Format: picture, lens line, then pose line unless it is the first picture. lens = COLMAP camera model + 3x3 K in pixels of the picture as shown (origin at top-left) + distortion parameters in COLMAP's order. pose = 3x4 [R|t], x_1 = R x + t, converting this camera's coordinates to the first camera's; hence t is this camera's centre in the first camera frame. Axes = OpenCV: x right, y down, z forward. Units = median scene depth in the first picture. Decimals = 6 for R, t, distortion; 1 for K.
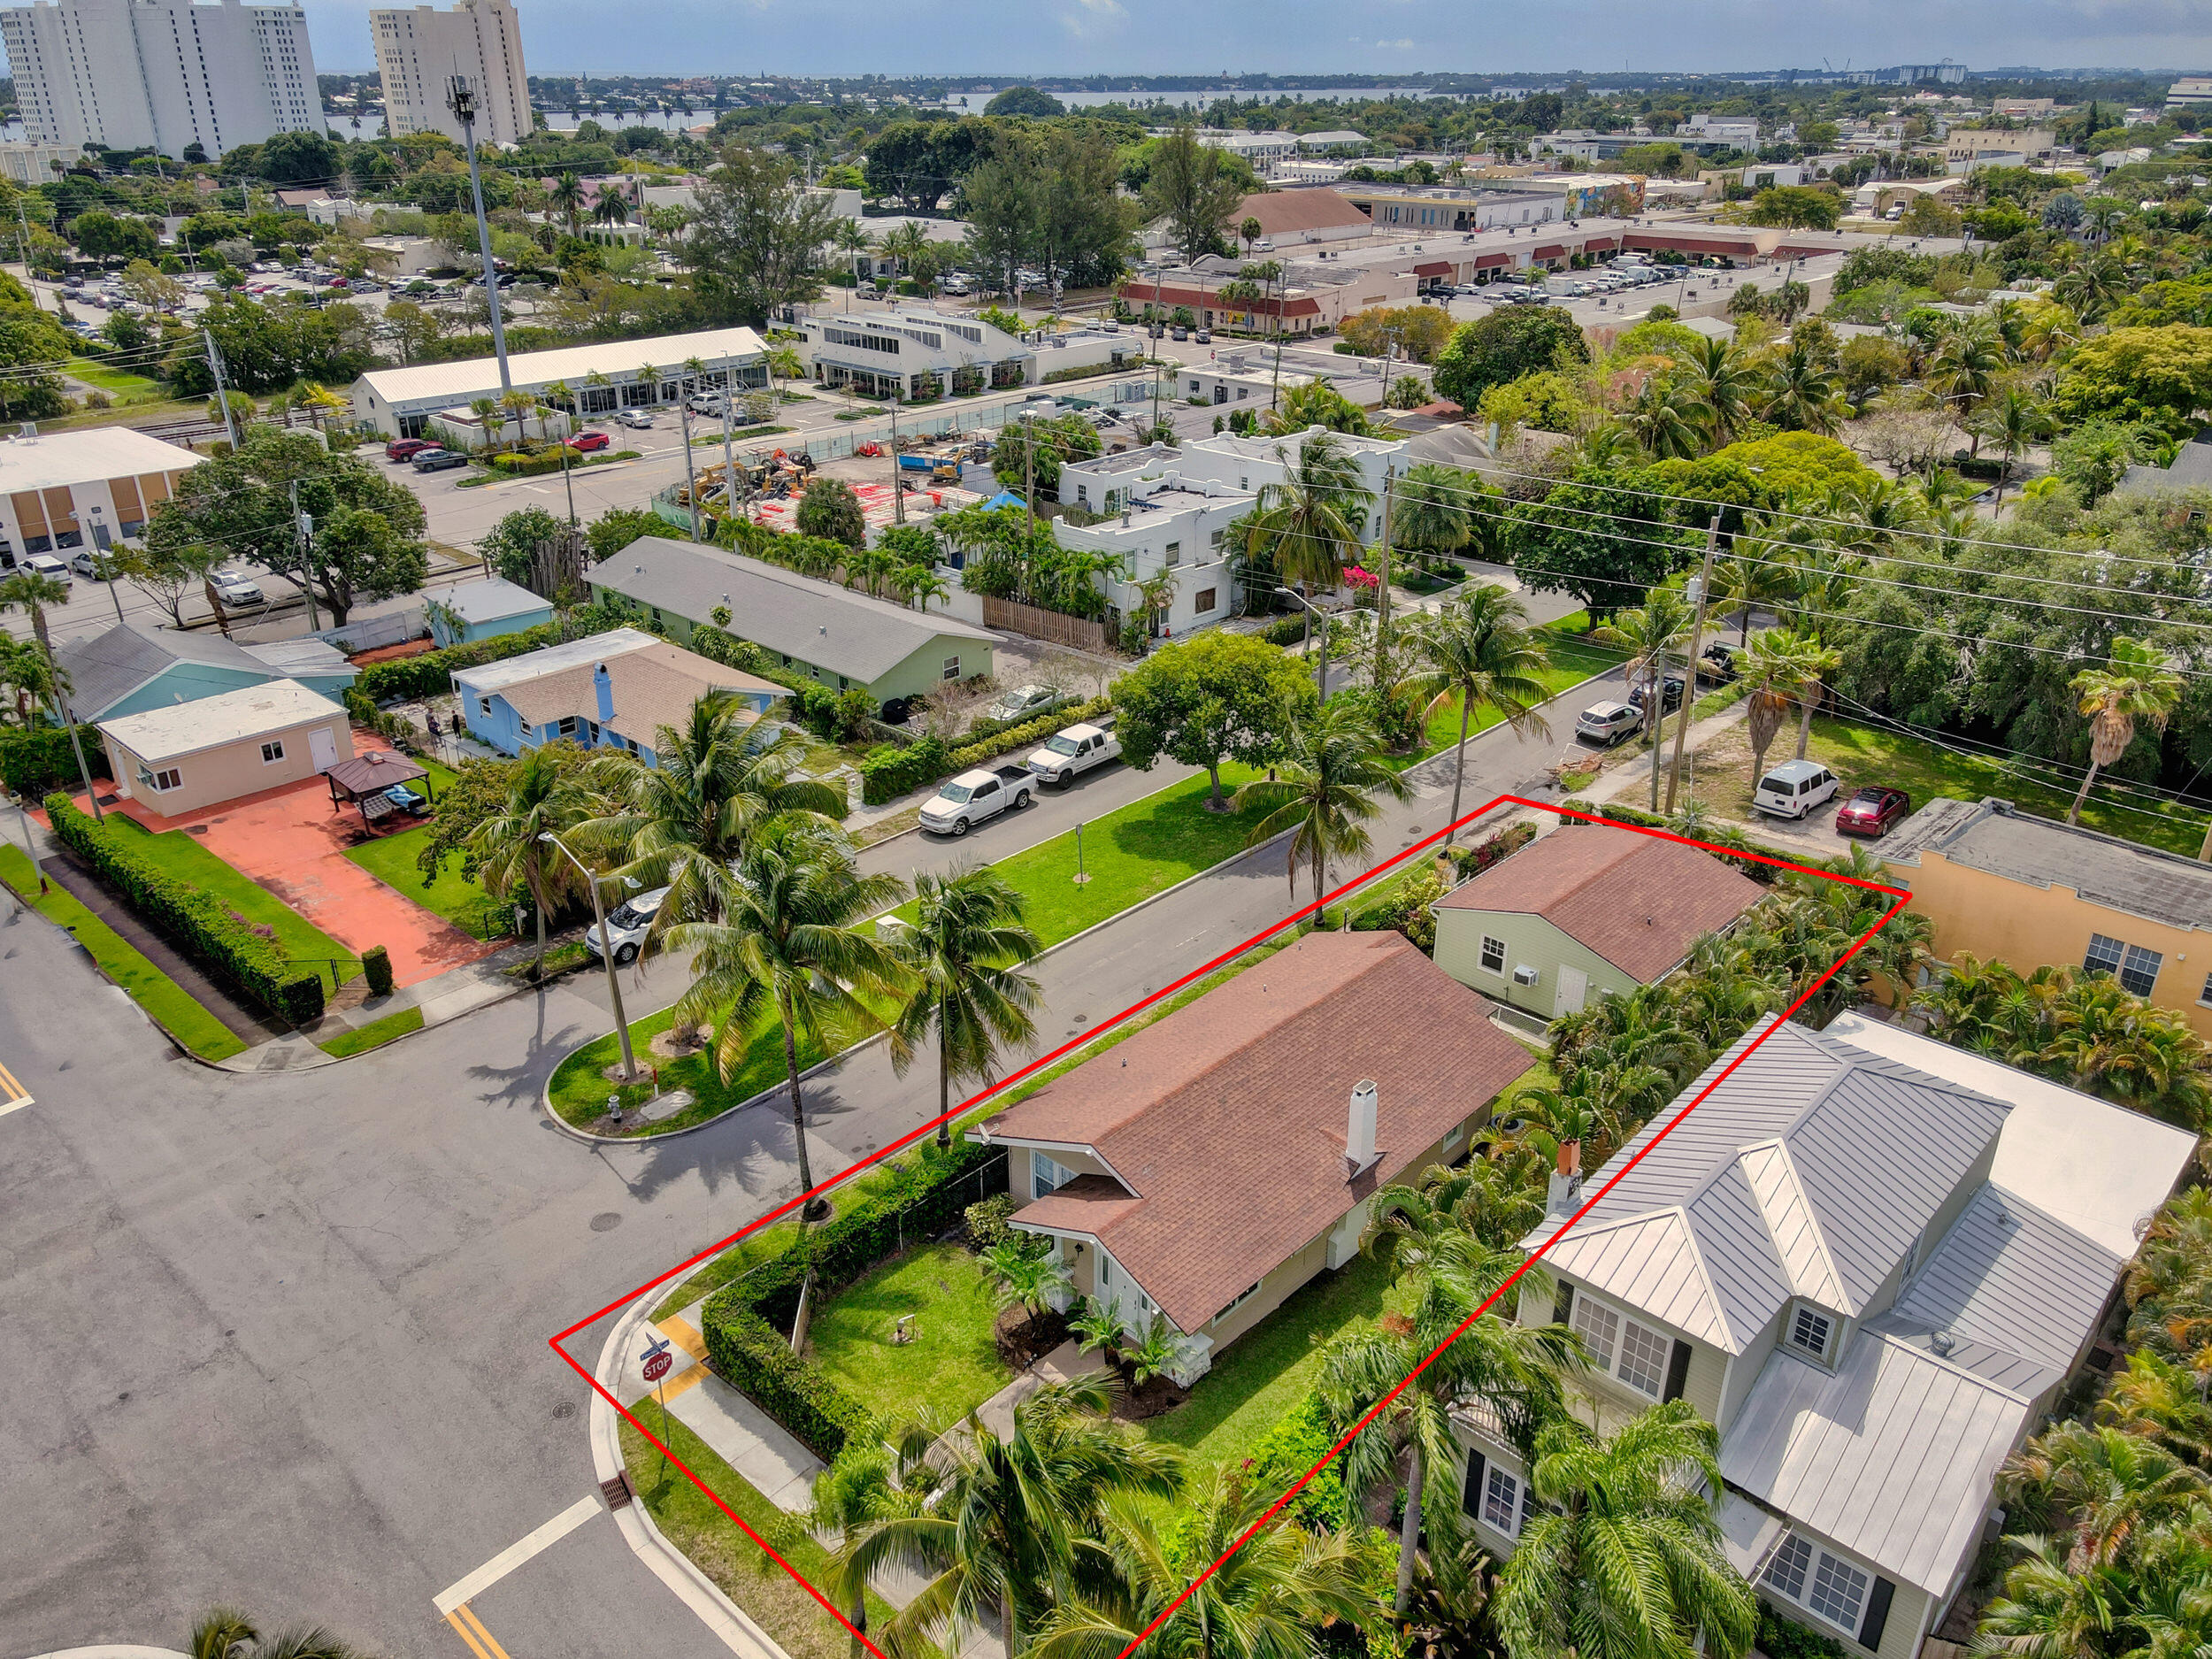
lens RADIAL K [[1623.4, 0, 1106.0], [0, 1623.4, 829.5], [0, 0, 1]] dist [-0.005641, 0.053342]
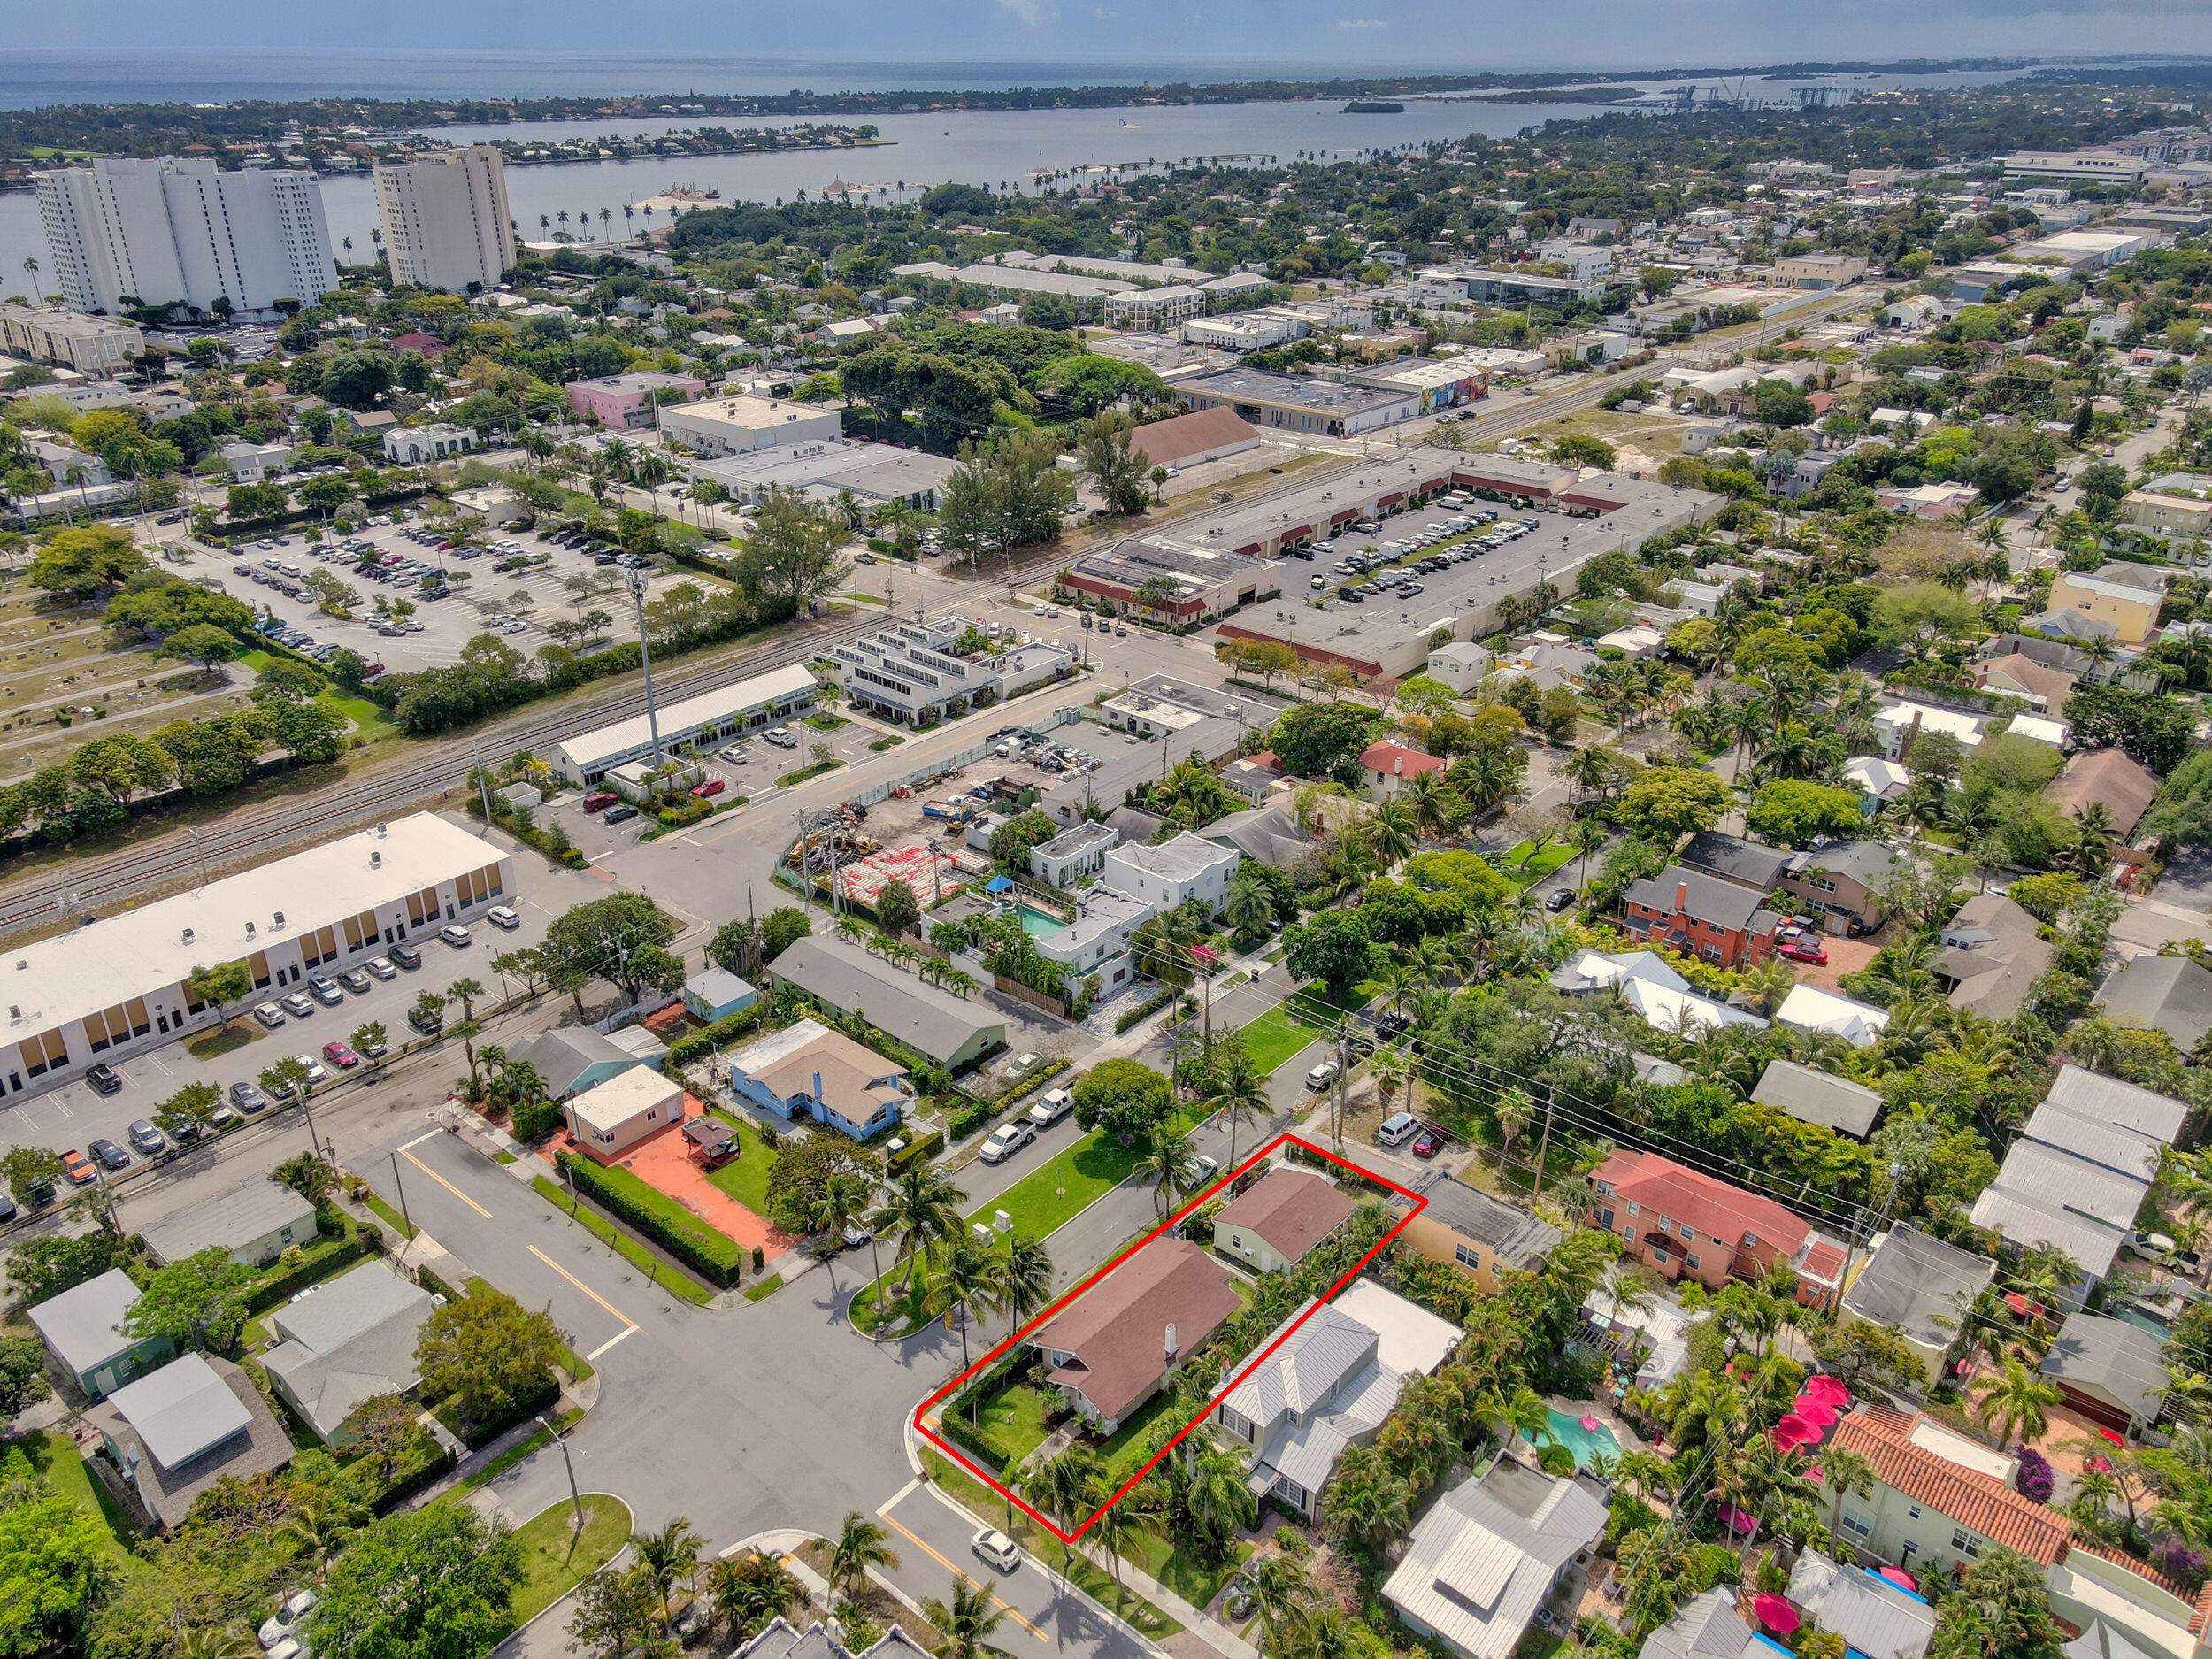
lens RADIAL K [[1623.4, 0, 1106.0], [0, 1623.4, 829.5], [0, 0, 1]] dist [-0.005641, 0.053342]
pose [[0.999042, -0.015268, 0.041002, -0.032776], [0.014813, 0.999825, 0.011393, -0.435872], [-0.041169, -0.010775, 0.999094, -1.064777]]
